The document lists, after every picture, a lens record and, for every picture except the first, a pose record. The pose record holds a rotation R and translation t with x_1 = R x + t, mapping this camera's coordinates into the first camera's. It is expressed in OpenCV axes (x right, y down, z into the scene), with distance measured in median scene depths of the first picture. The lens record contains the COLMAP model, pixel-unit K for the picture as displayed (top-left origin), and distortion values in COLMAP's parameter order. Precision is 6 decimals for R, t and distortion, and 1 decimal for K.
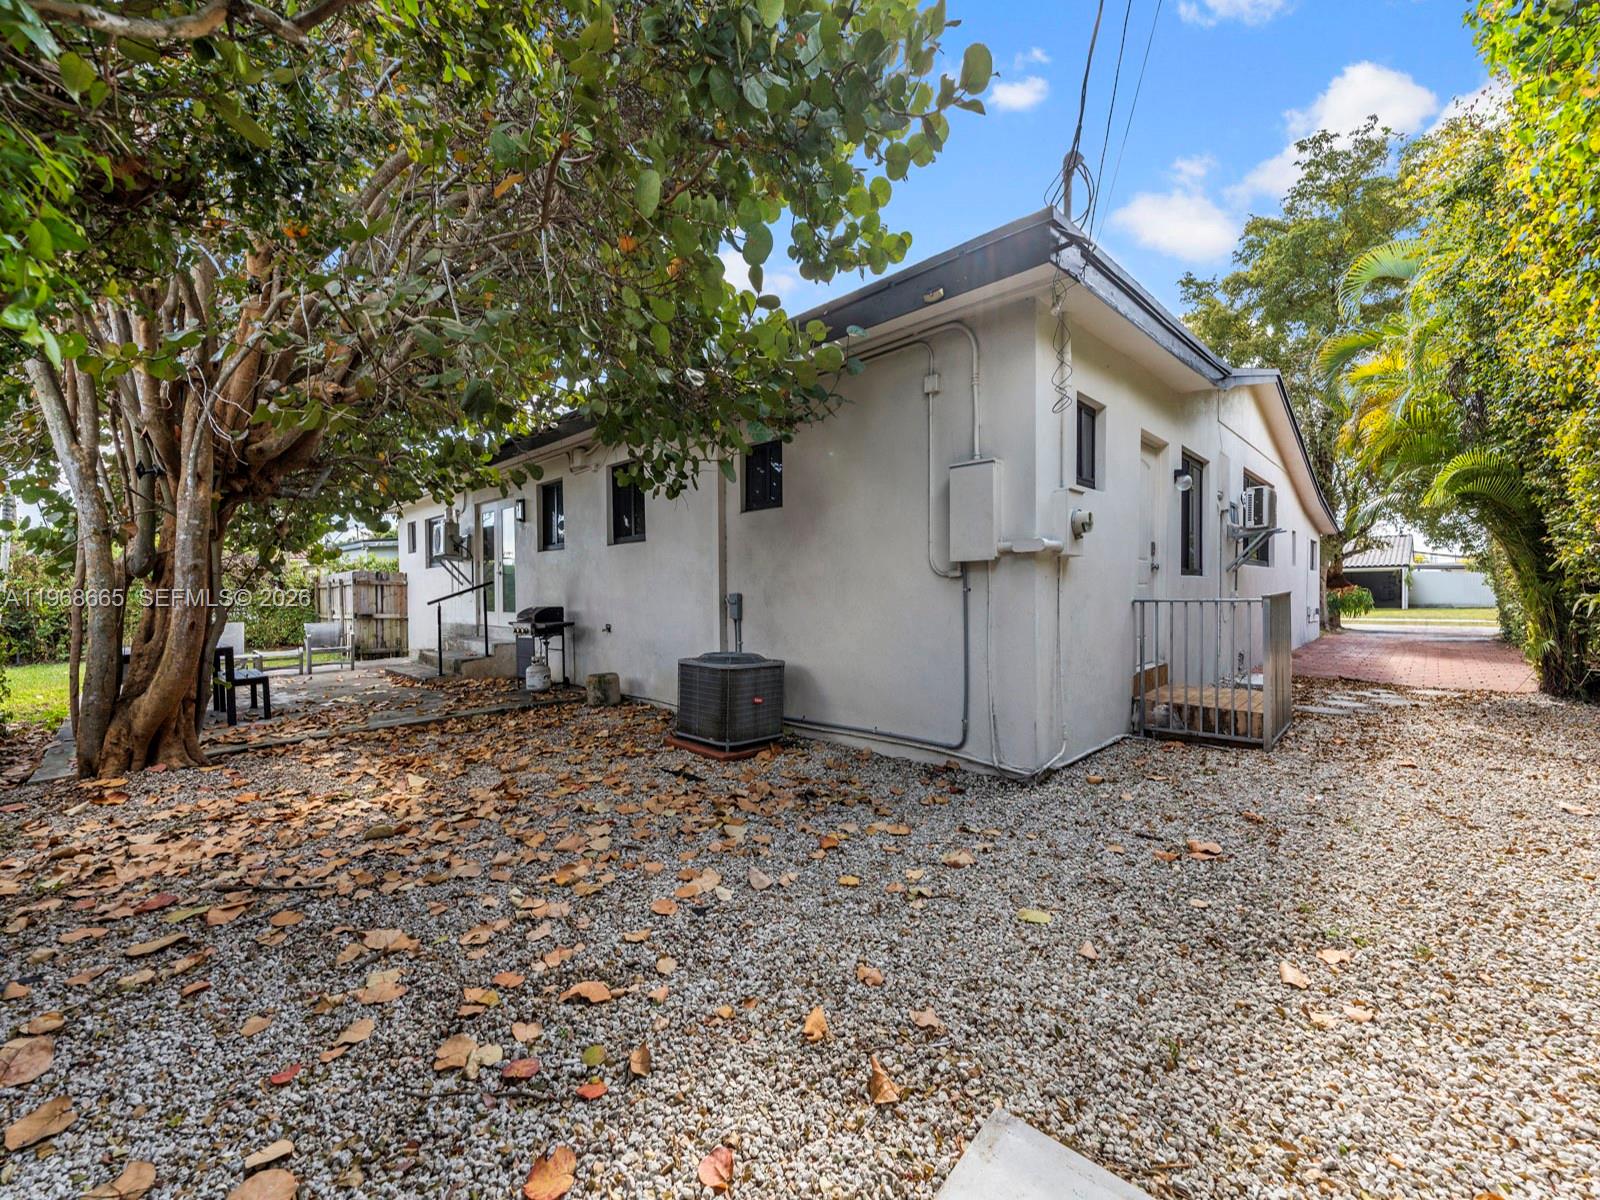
lens RADIAL K [[653.4, 0, 793.3], [0, 653.4, 591.3], [0, 0, 1]] dist [-0.000203, -0.000114]
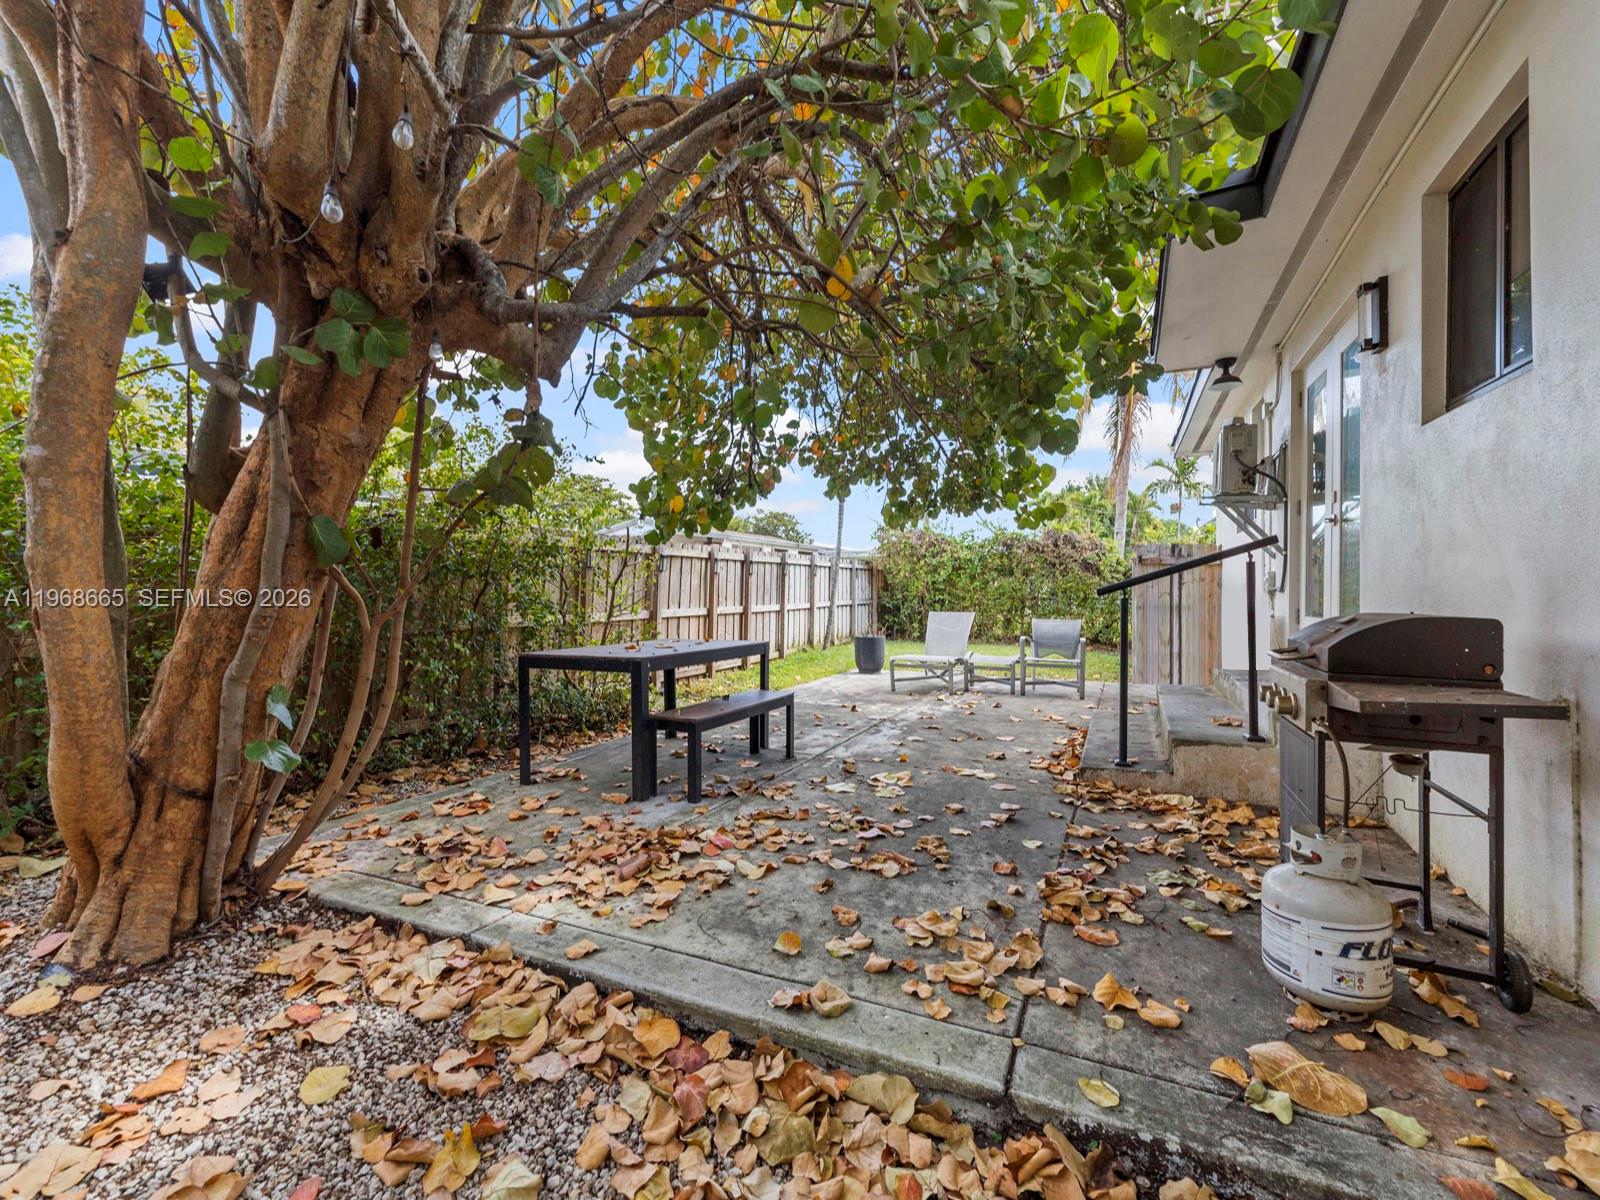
lens RADIAL K [[653.4, 0, 793.3], [0, 653.4, 591.3], [0, 0, 1]] dist [-0.000203, -0.000114]
pose [[0.320053, 0.014605, -0.947287, -0.226393], [-0.001699, 0.999888, 0.014842, 0.012486], [0.947398, -0.003141, 0.320042, 0.711625]]
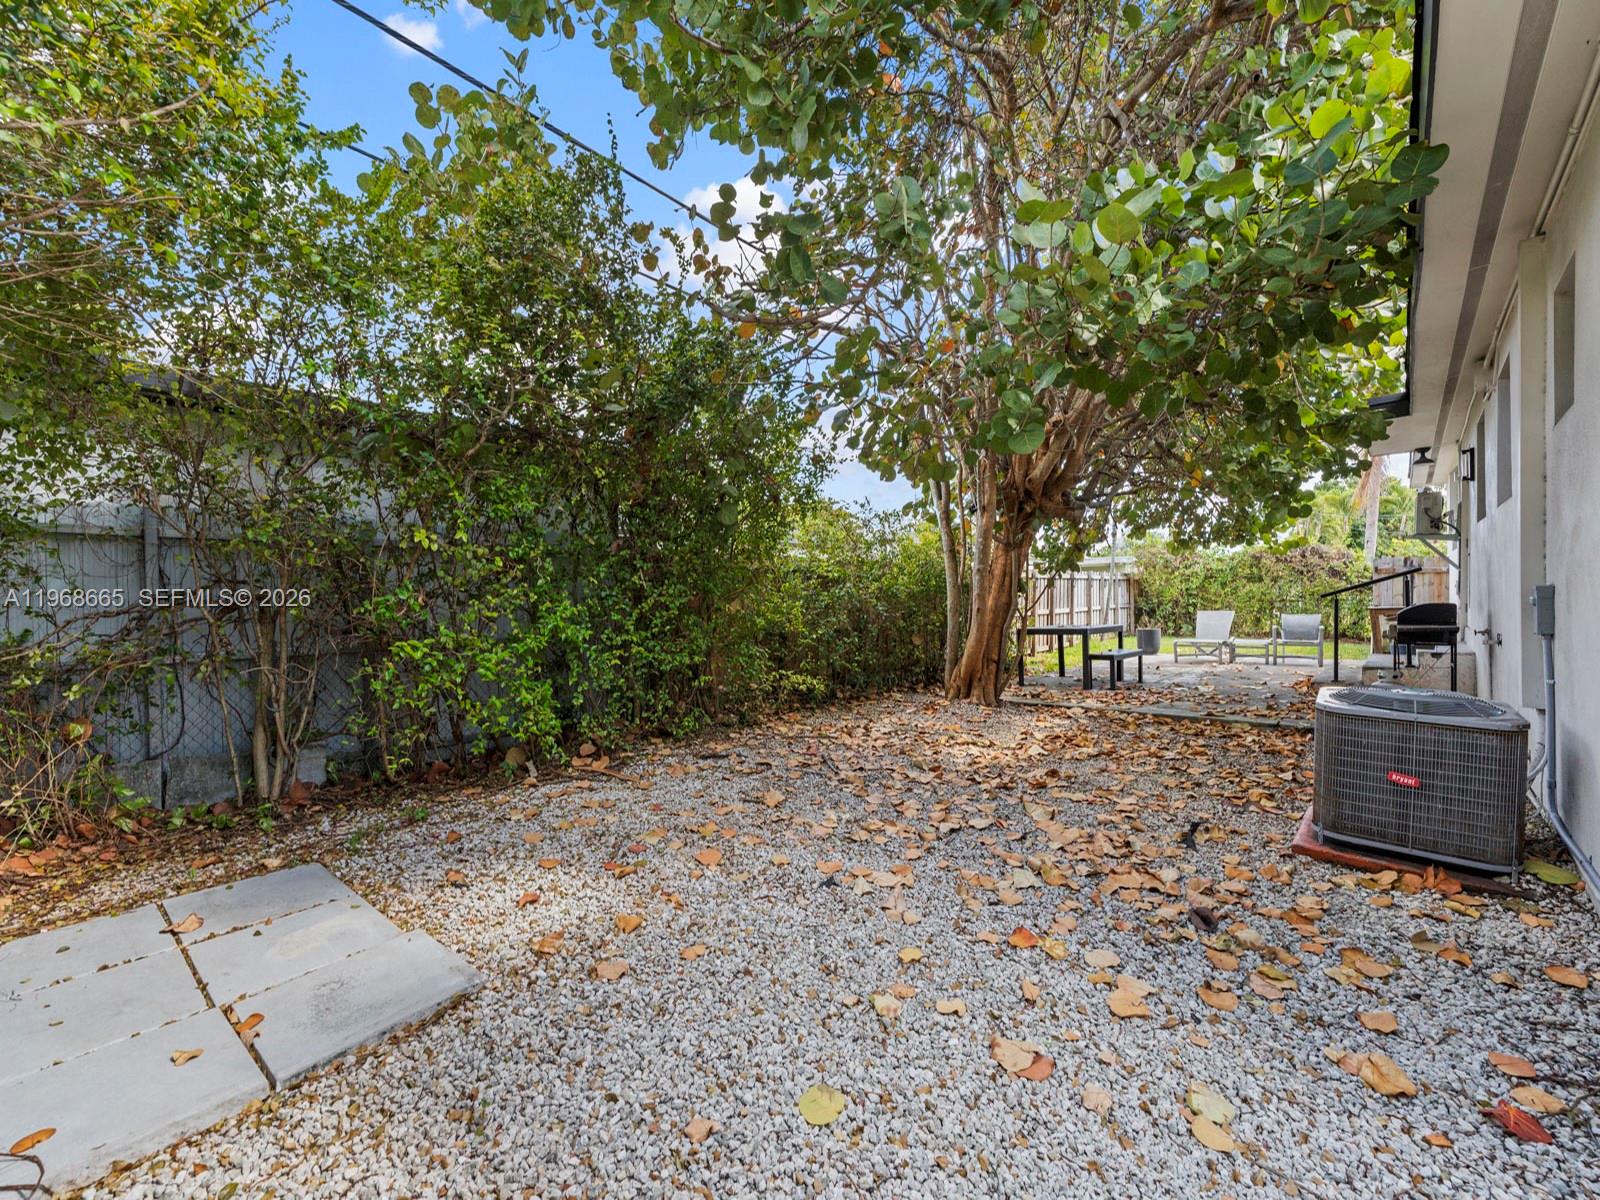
lens RADIAL K [[656.0, 0, 798.9], [0, 656.0, 609.9], [0, 0, 1]] dist [-0.000520, -0.000173]
pose [[0.045434, 0.027192, -0.998597, 0.298312], [0.018201, 0.999441, 0.028043, -0.000123], [0.998802, -0.019449, 0.044913, 0.283092]]
